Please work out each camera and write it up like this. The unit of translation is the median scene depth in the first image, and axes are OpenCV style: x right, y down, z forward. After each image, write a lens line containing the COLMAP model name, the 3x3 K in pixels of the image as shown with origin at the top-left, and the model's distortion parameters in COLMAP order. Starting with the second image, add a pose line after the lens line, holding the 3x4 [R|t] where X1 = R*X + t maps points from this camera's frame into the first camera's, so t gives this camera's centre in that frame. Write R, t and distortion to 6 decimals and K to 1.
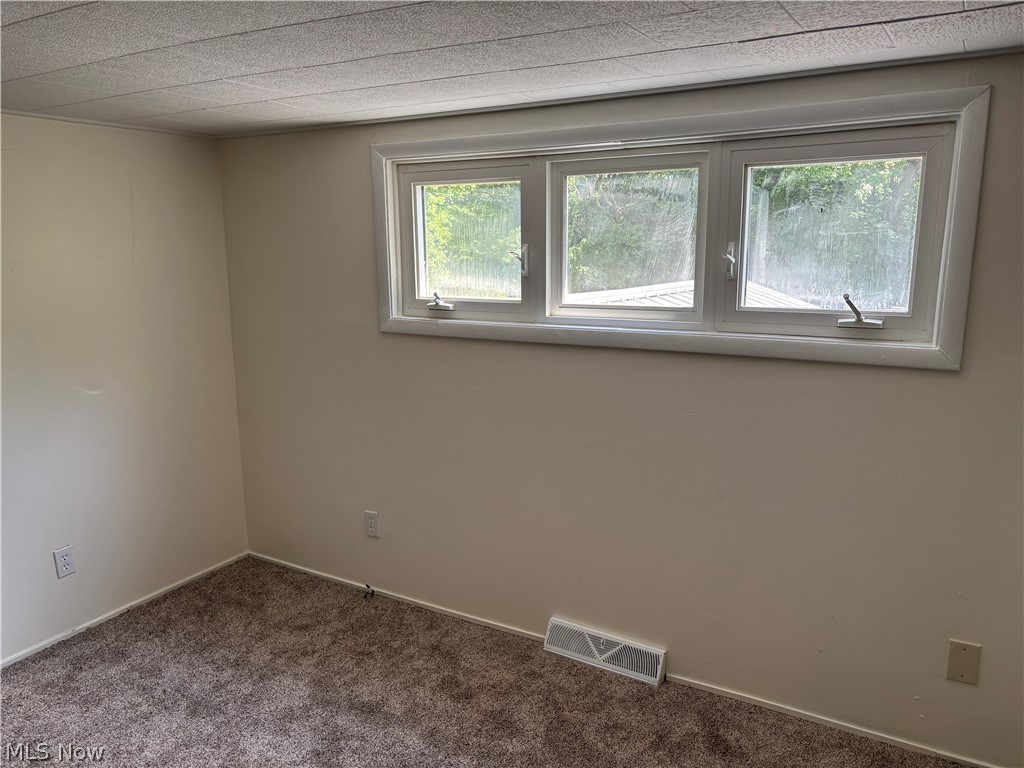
lens RADIAL K [[773.2, 0, 510.9], [0, 773.2, 393.1], [0, 0, 1]] dist [0.037561, -0.036682]
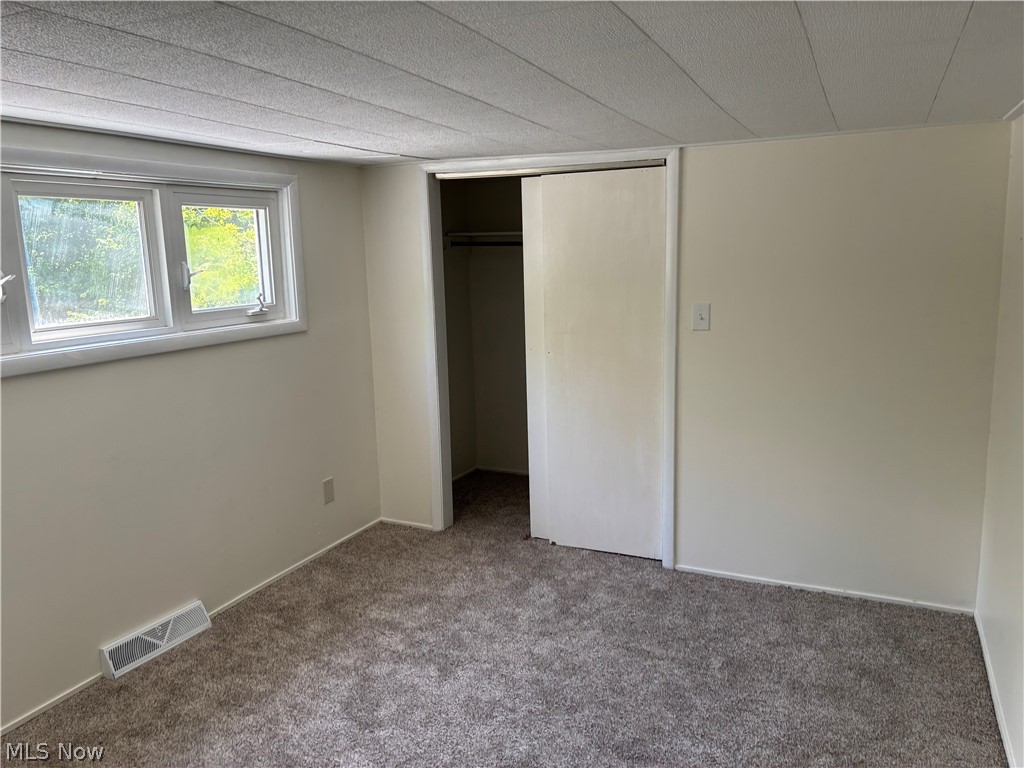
lens RADIAL K [[773.2, 0, 512.6], [0, 773.2, 379.9], [0, 0, 1]] dist [0.037561, -0.036682]
pose [[-0.101139, -0.160006, 0.981921, -1.005889], [0.206252, 0.962167, 0.178031, -0.112724], [-0.973258, 0.220529, -0.064311, 0.546817]]
